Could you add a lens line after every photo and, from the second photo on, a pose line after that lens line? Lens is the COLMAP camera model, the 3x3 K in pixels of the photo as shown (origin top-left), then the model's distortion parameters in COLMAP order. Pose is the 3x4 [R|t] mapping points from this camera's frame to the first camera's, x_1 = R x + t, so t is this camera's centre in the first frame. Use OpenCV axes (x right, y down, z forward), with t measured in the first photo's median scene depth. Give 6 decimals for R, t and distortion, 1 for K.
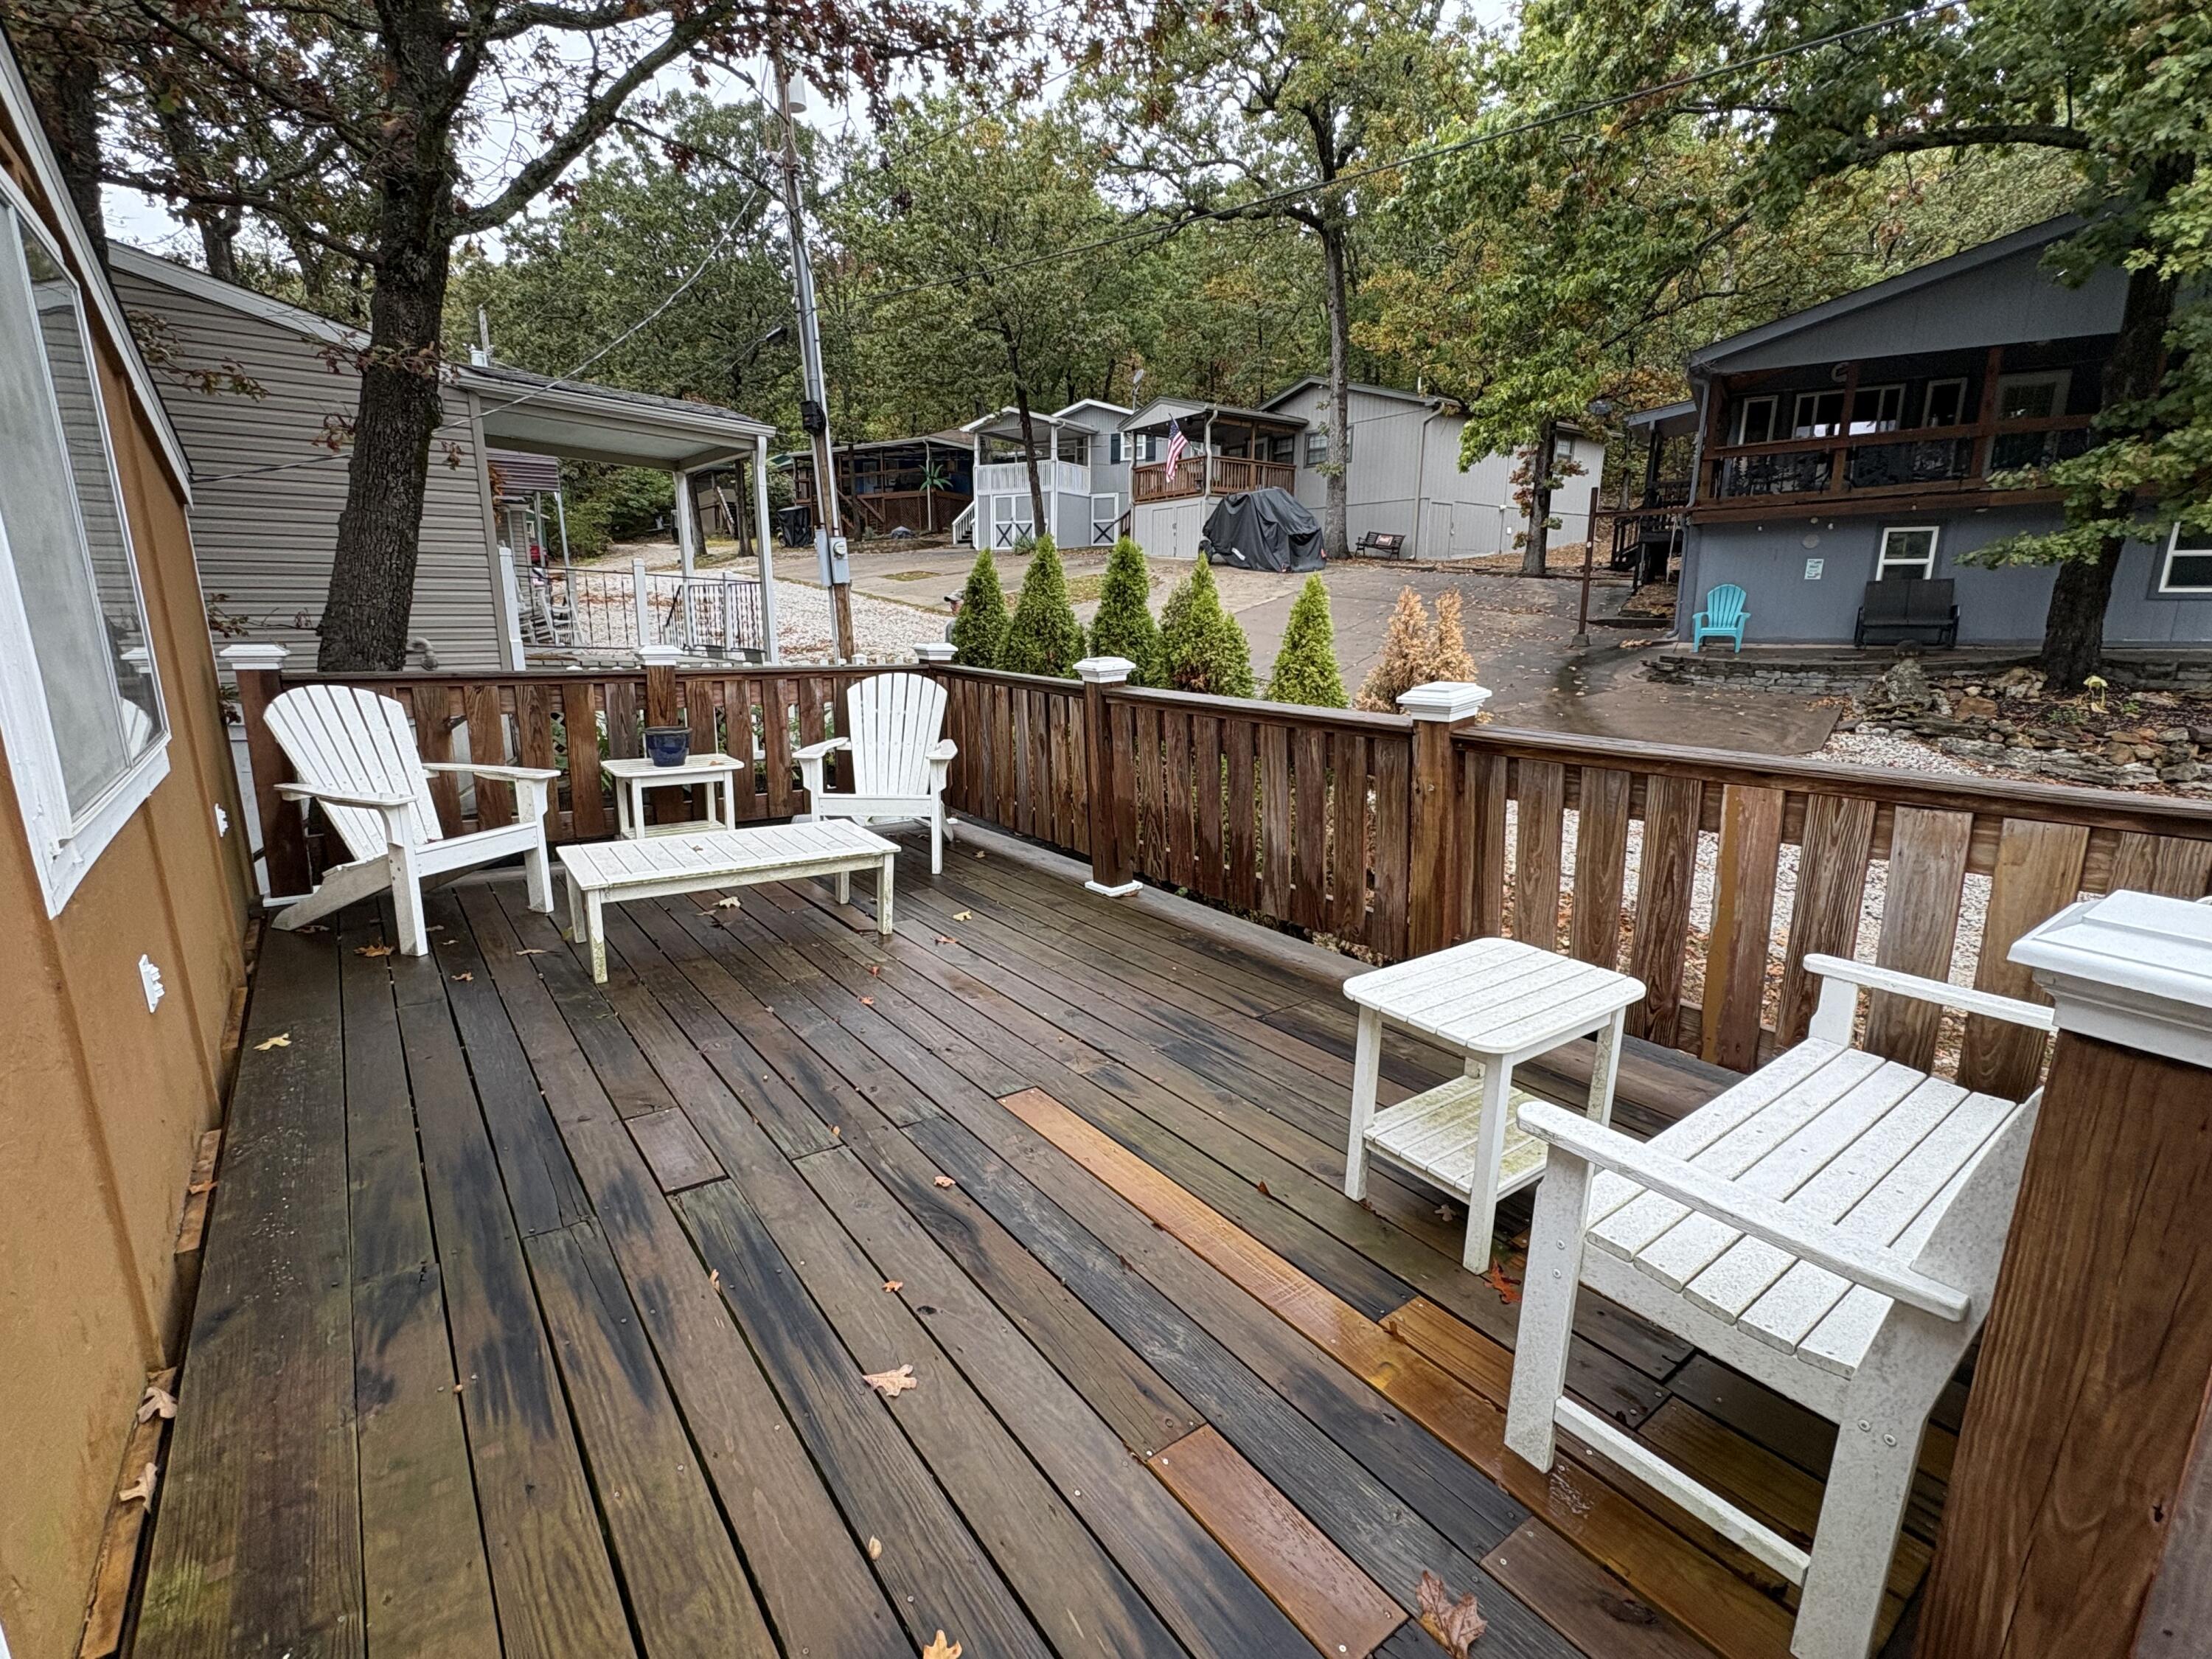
lens RADIAL K [[1064.7, 0, 1106.0], [0, 1064.7, 829.5], [0, 0, 1]] dist [0.089612, 0.000117]
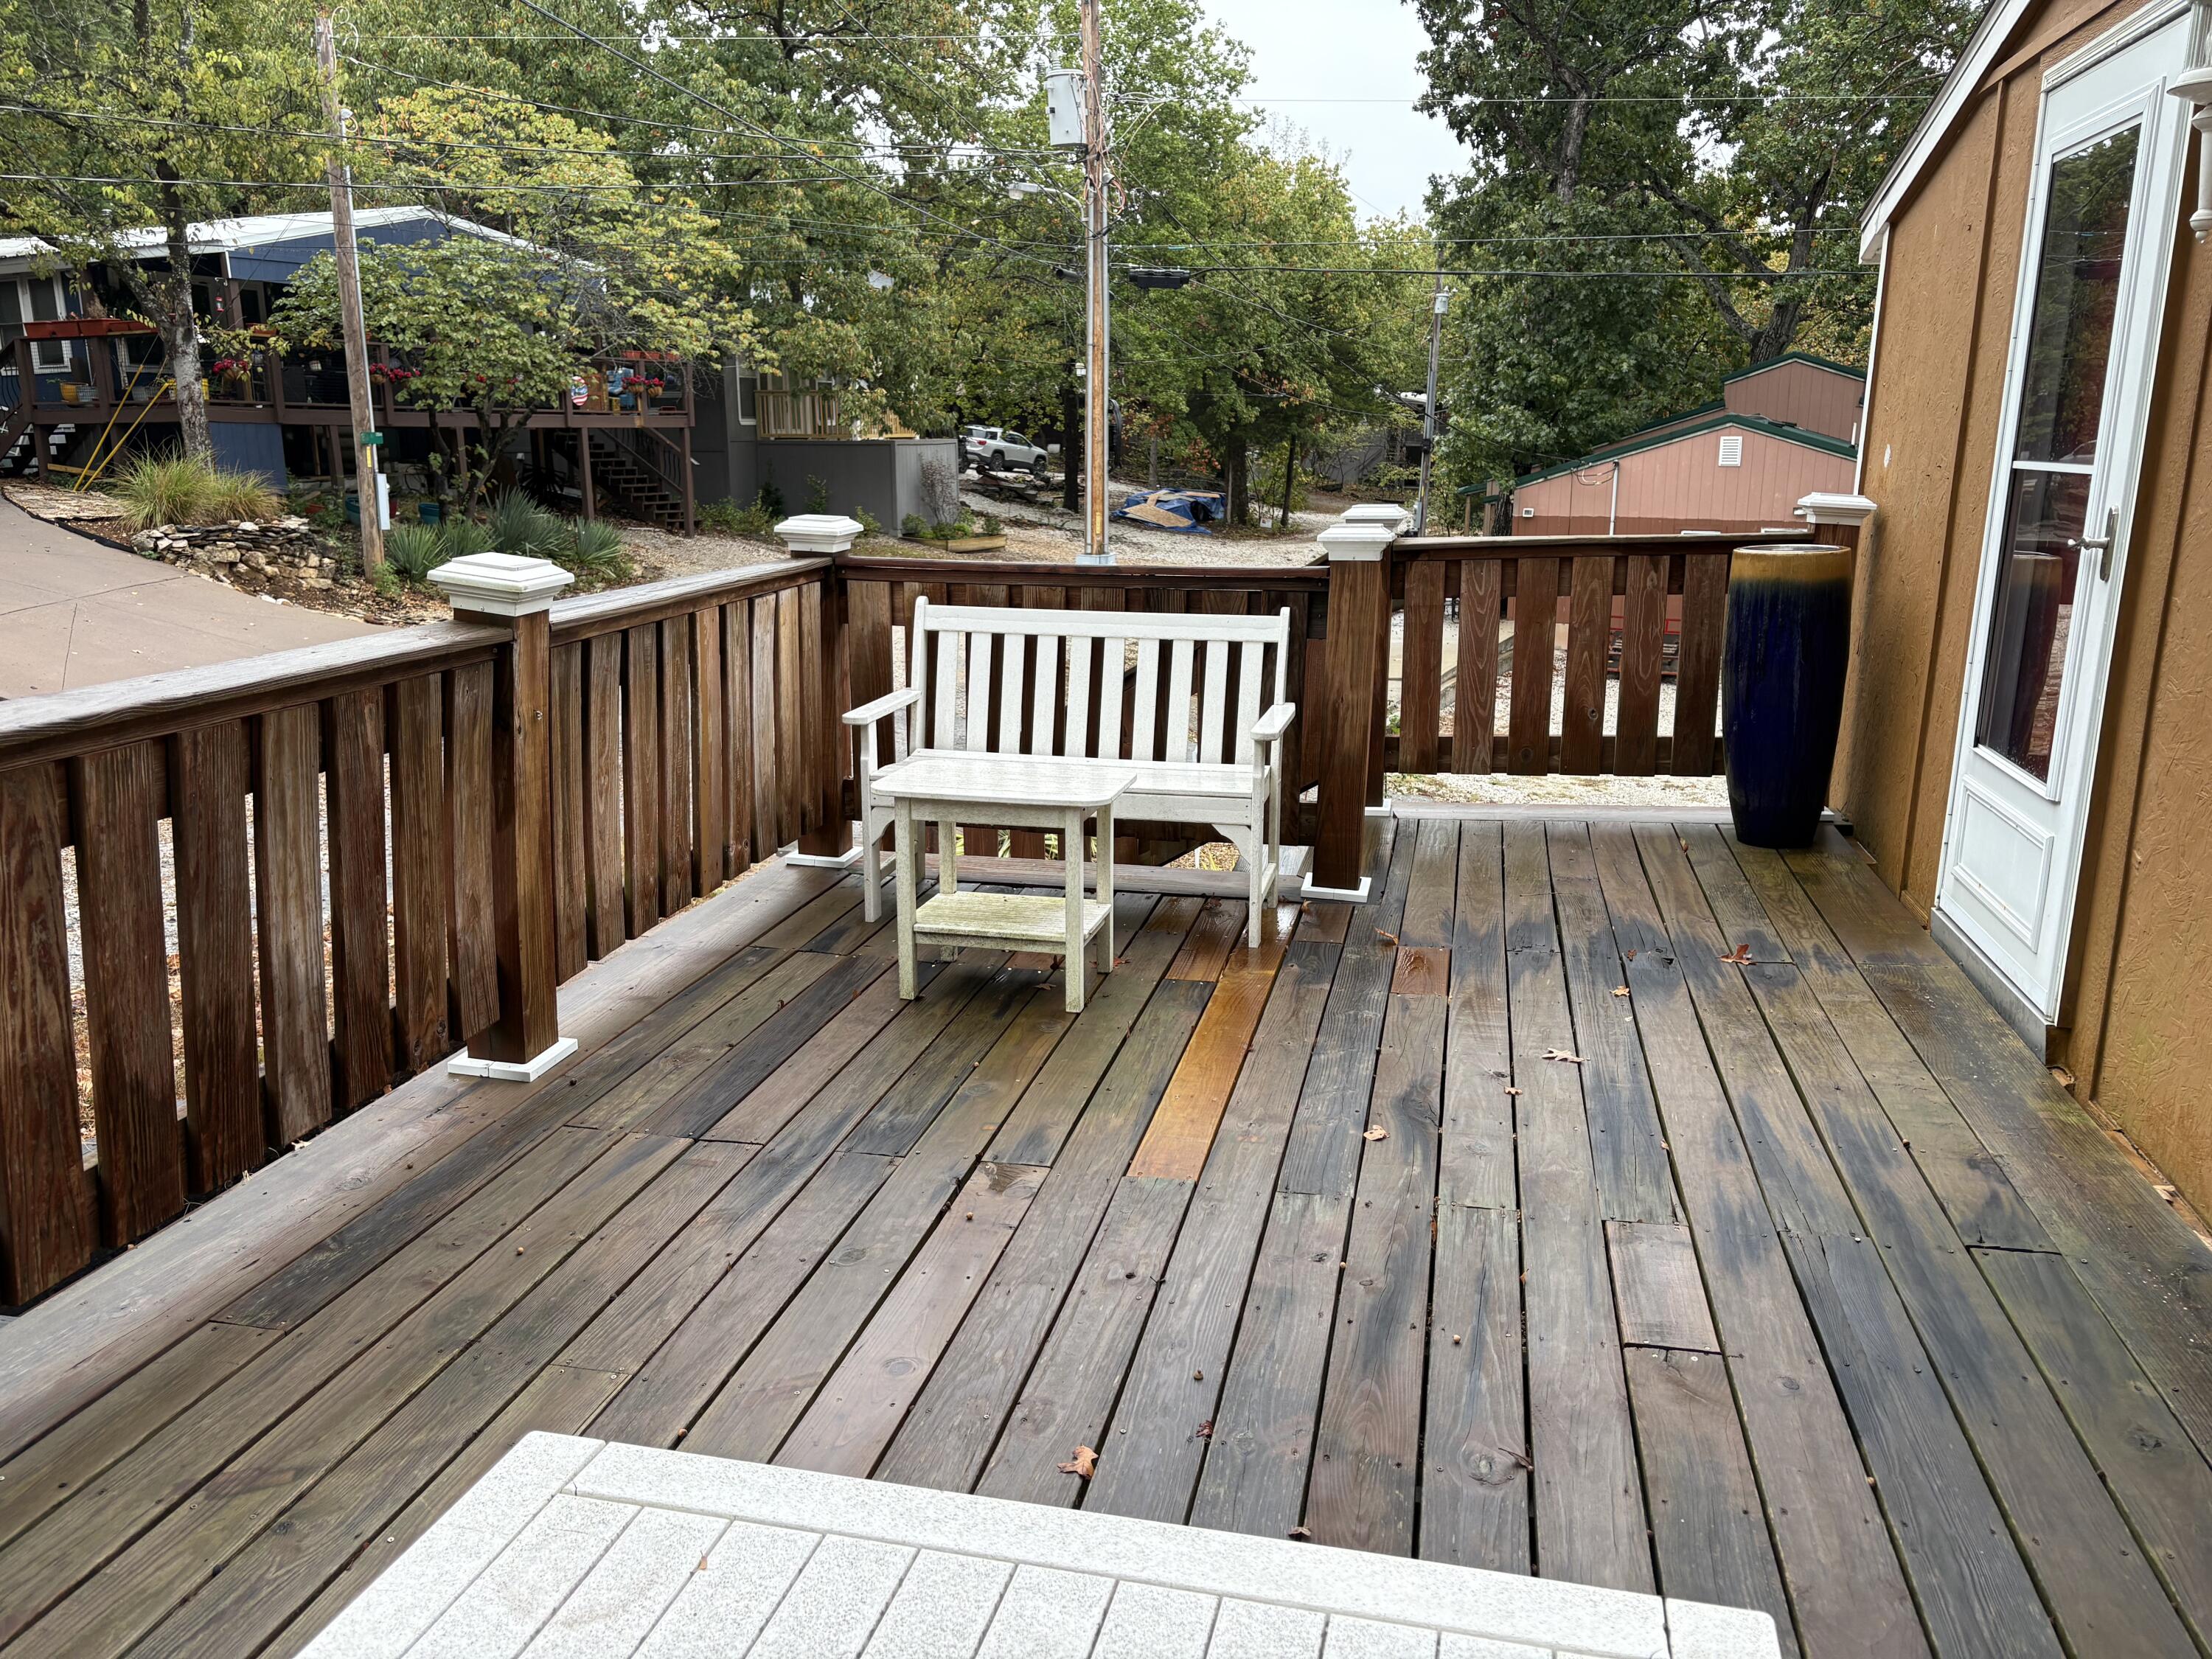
lens RADIAL K [[1682.1, 0, 1106.0], [0, 1682.1, 829.5], [0, 0, 1]] dist [0.107738, -0.000113]
pose [[-0.667770, -0.170843, 0.724497, -0.731034], [0.153726, 0.920672, 0.358792, -0.312221], [-0.728321, 0.350965, -0.588534, 1.464456]]
